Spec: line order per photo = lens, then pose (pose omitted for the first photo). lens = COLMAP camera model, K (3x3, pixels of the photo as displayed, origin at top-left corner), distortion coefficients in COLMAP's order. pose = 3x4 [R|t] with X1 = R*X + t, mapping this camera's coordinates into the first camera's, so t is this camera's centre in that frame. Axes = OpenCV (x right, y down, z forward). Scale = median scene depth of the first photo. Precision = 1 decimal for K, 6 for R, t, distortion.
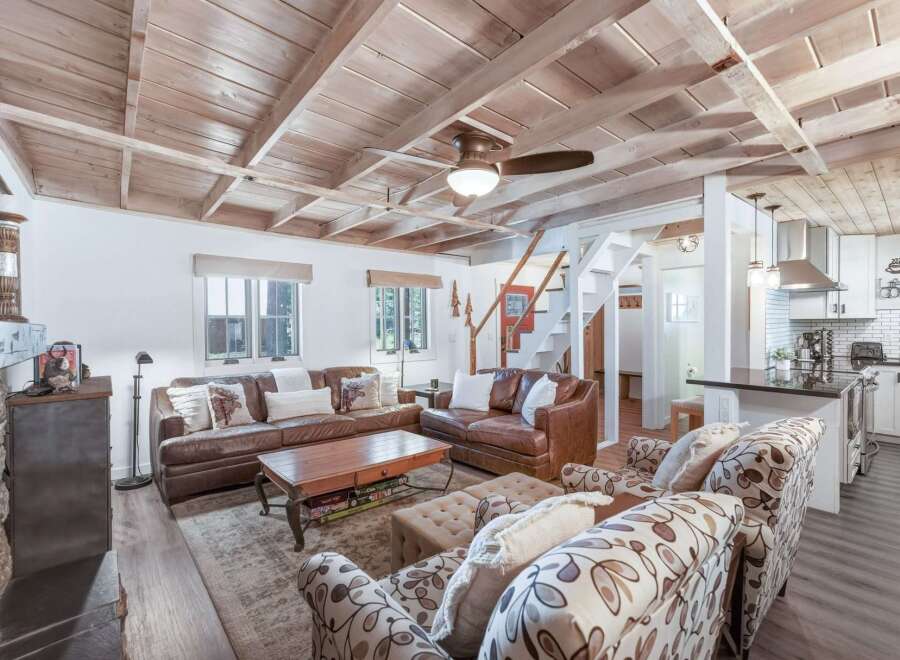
lens RADIAL K [[403.2, 0, 441.8], [0, 403.2, 329.6], [0, 0, 1]] dist [-0.010304, 0.003612]
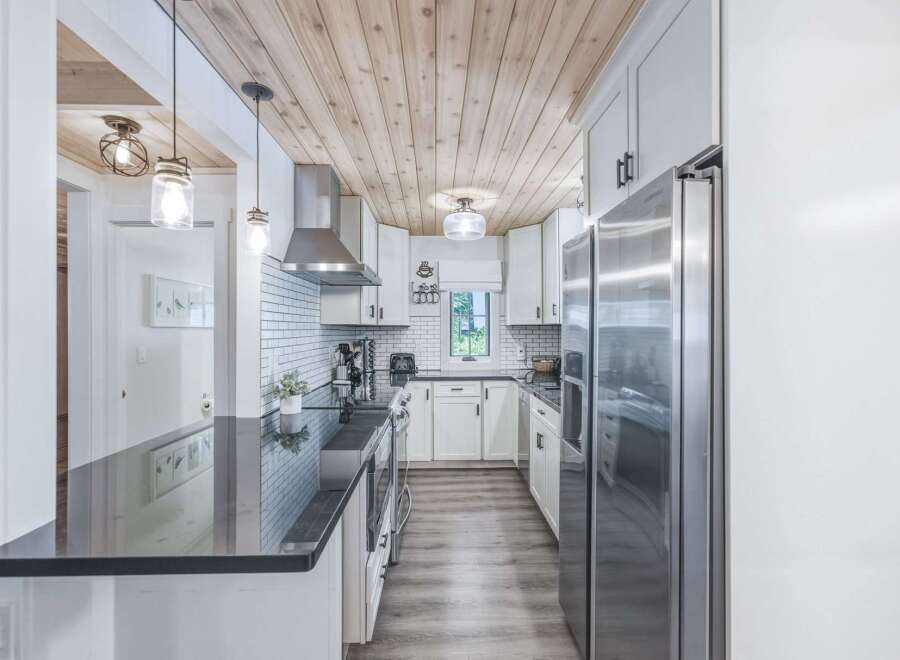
lens RADIAL K [[403.2, 0, 451.7], [0, 403.2, 334.1], [0, 0, 1]] dist [-0.010304, 0.003612]
pose [[0.606620, 0.000356, 0.794992, 0.437266], [0.006716, 0.999962, -0.005573, -0.004286], [-0.794964, 0.008720, 0.606594, 0.390061]]
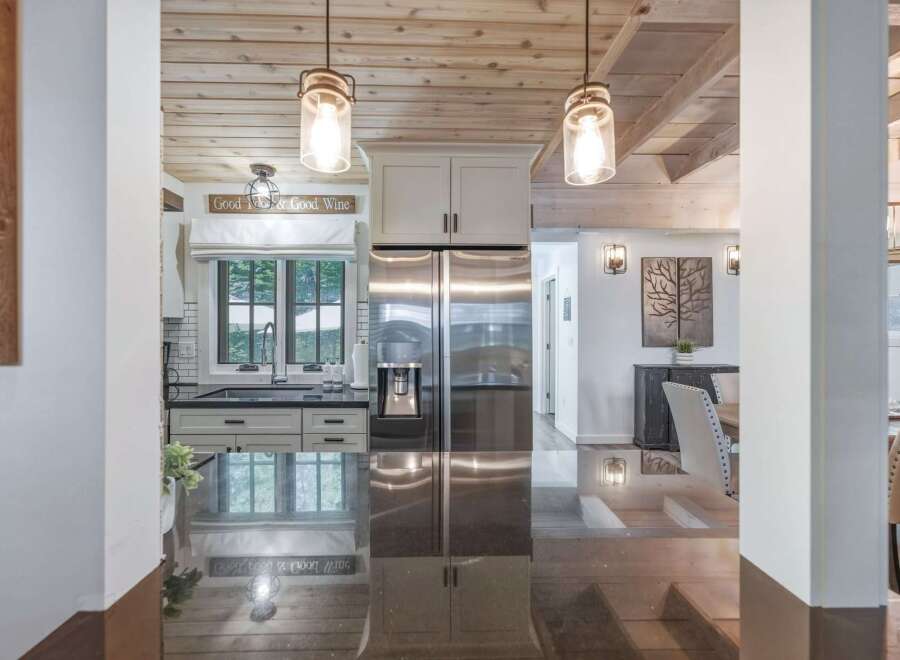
lens RADIAL K [[403.2, 0, 434.2], [0, 403.2, 318.8], [0, 0, 1]] dist [-0.010304, 0.003612]
pose [[-0.788378, 0.022019, 0.614797, 0.480996], [0.016073, 0.999755, -0.015195, -0.007313], [-0.614981, -0.002098, -0.788539, 0.868826]]
